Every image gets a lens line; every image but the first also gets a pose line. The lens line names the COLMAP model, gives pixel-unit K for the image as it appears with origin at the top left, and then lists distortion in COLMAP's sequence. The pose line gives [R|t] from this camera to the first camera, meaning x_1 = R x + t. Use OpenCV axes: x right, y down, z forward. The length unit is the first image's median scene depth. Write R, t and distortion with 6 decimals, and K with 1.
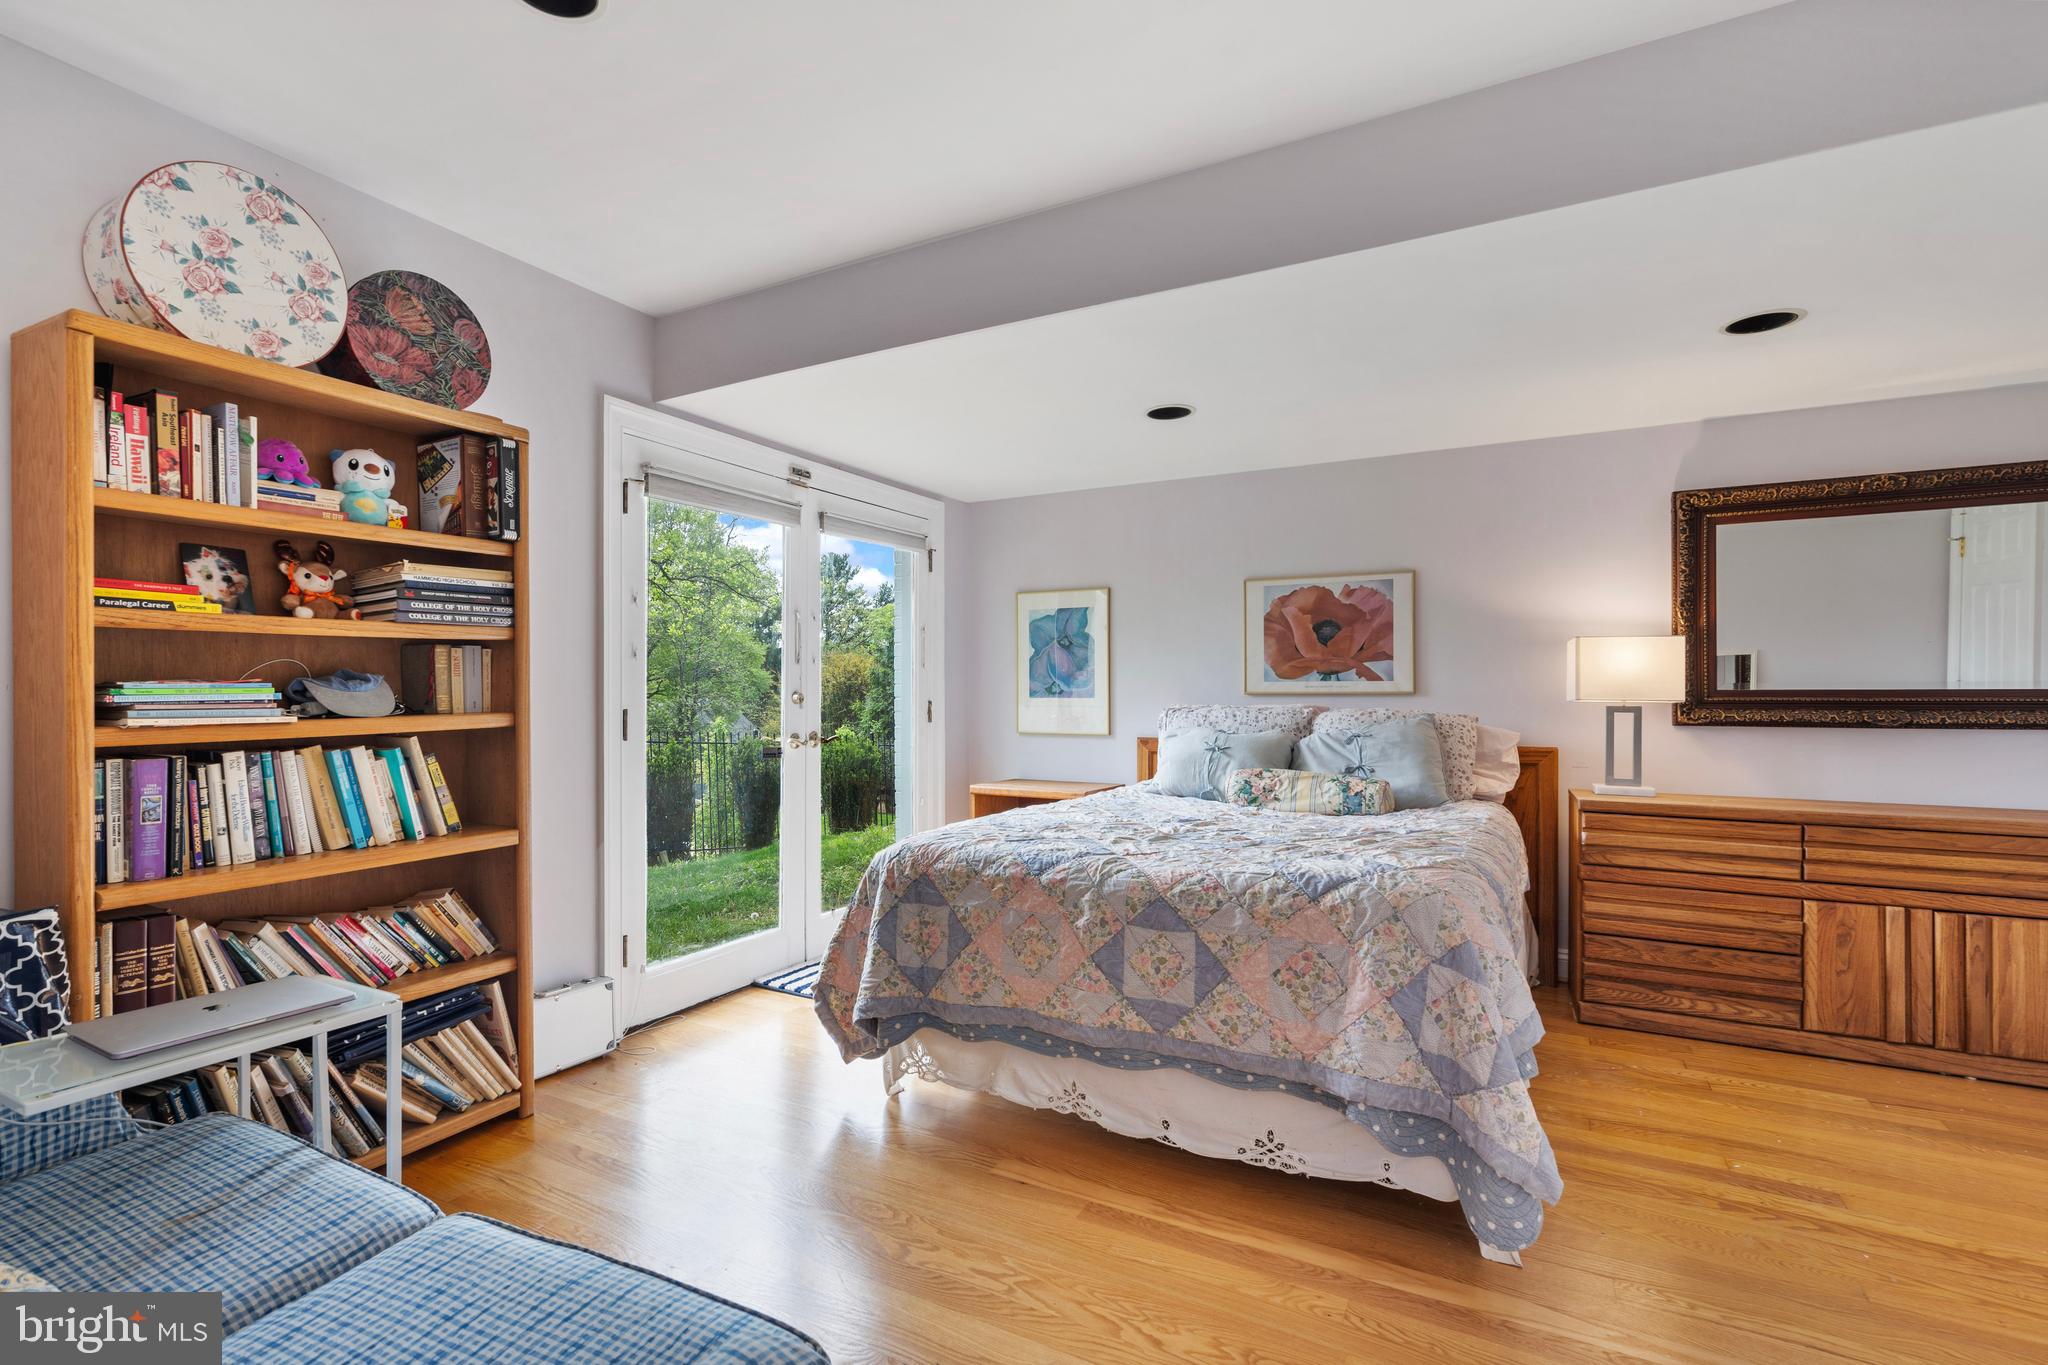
lens RADIAL K [[936.3, 0, 1012.3], [0, 936.3, 682.1], [0, 0, 1]] dist [-0.000938, 0.001162]
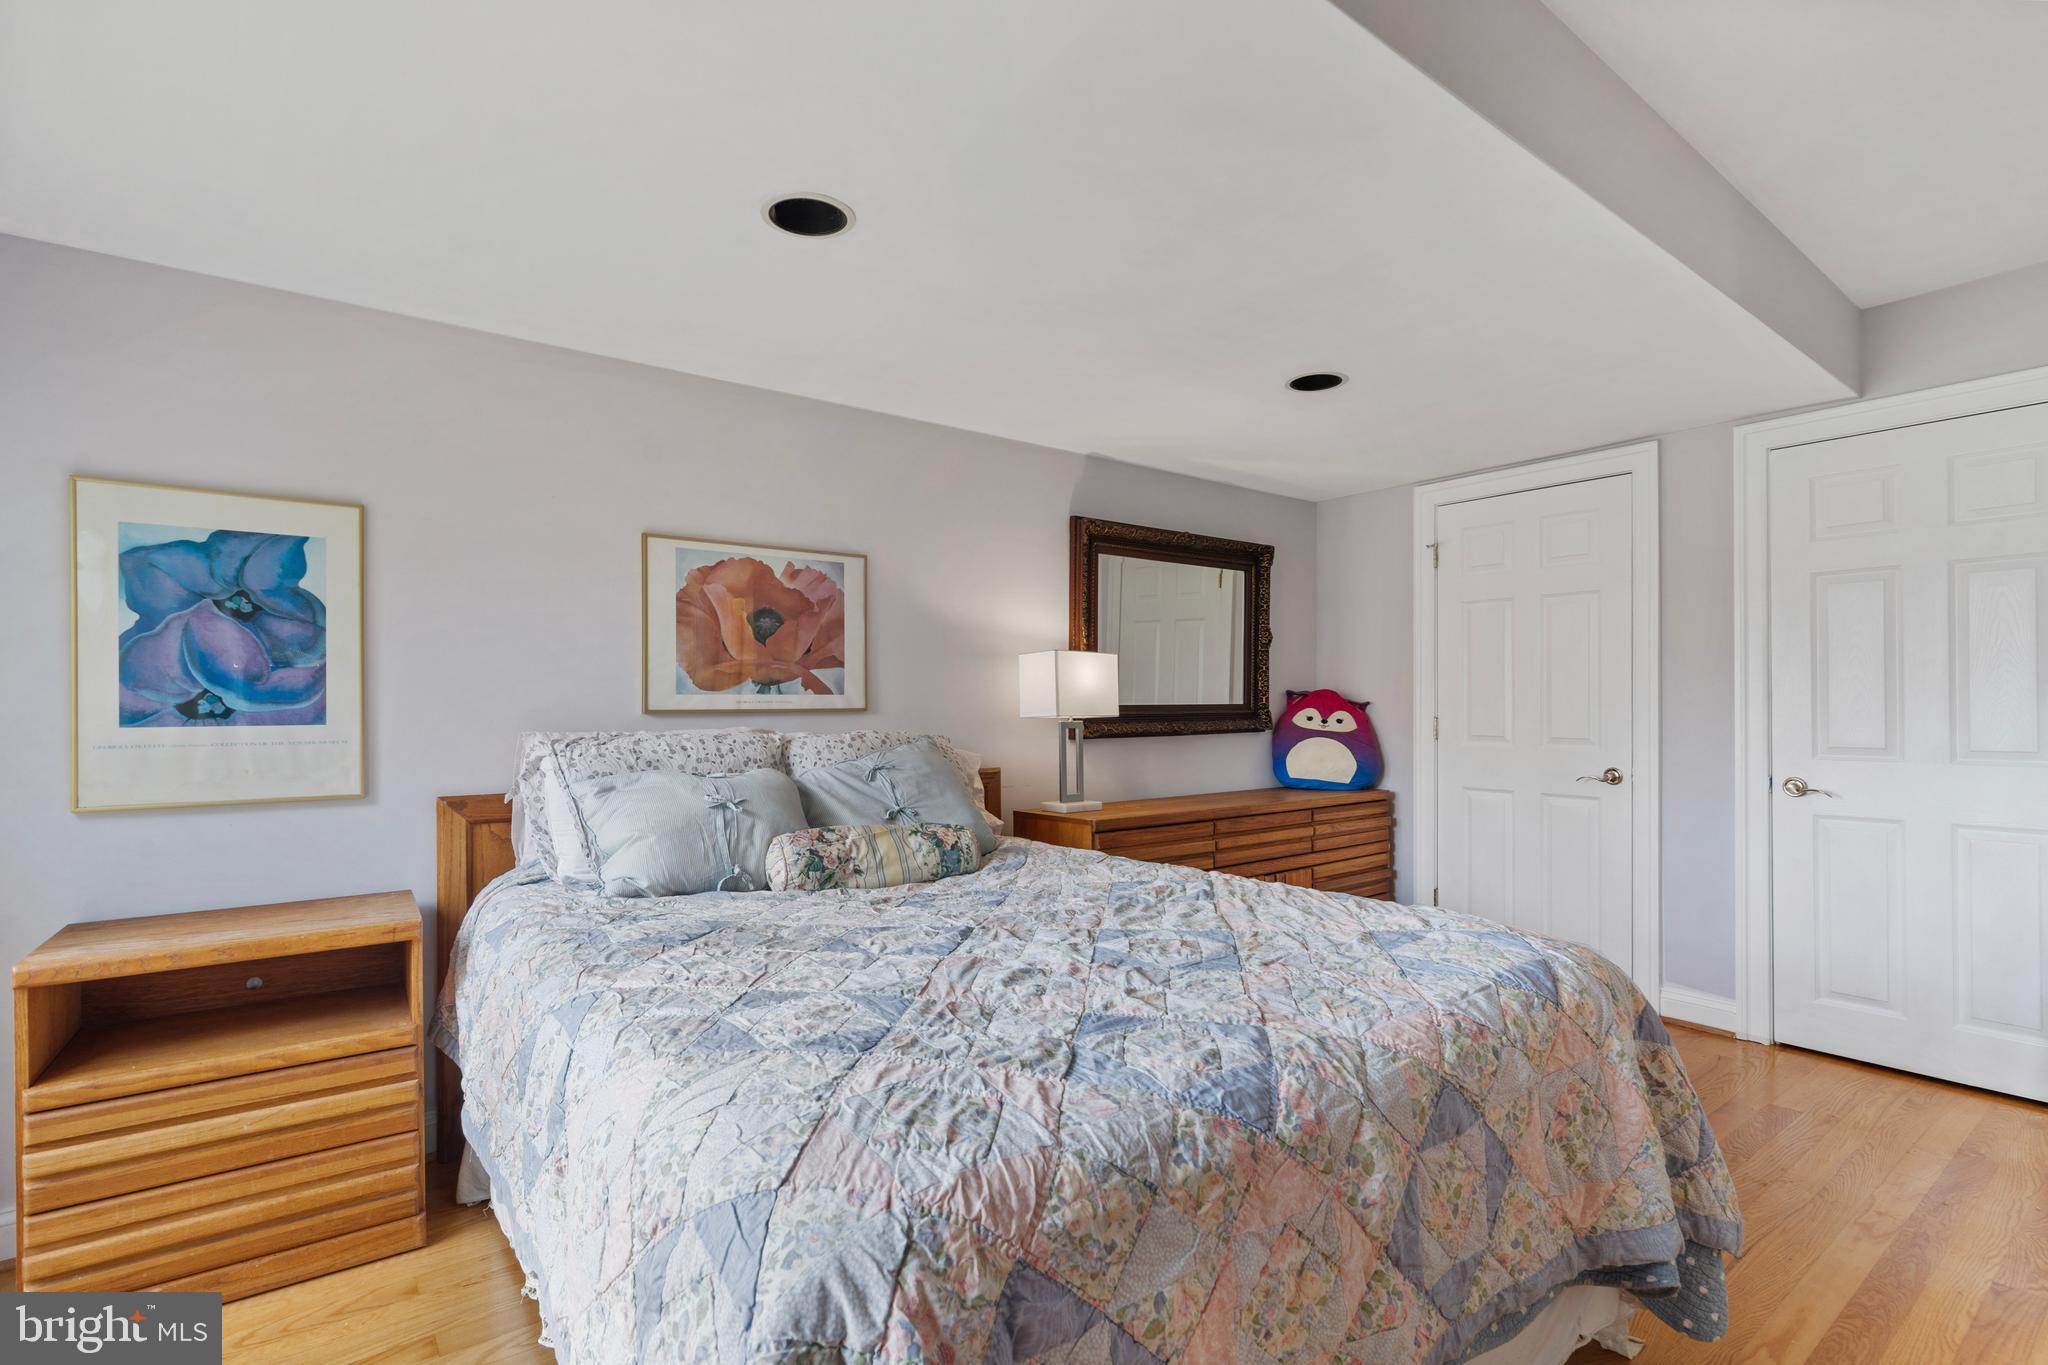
lens RADIAL K [[955.3, 0, 1030.2], [0, 955.3, 697.2], [0, 0, 1]] dist [-0.001034, 0.000210]
pose [[0.405400, 0.004584, 0.914128, -0.265426], [-0.005549, 0.999981, -0.002554, 0.002044], [-0.914122, -0.004037, 0.405418, 0.563934]]
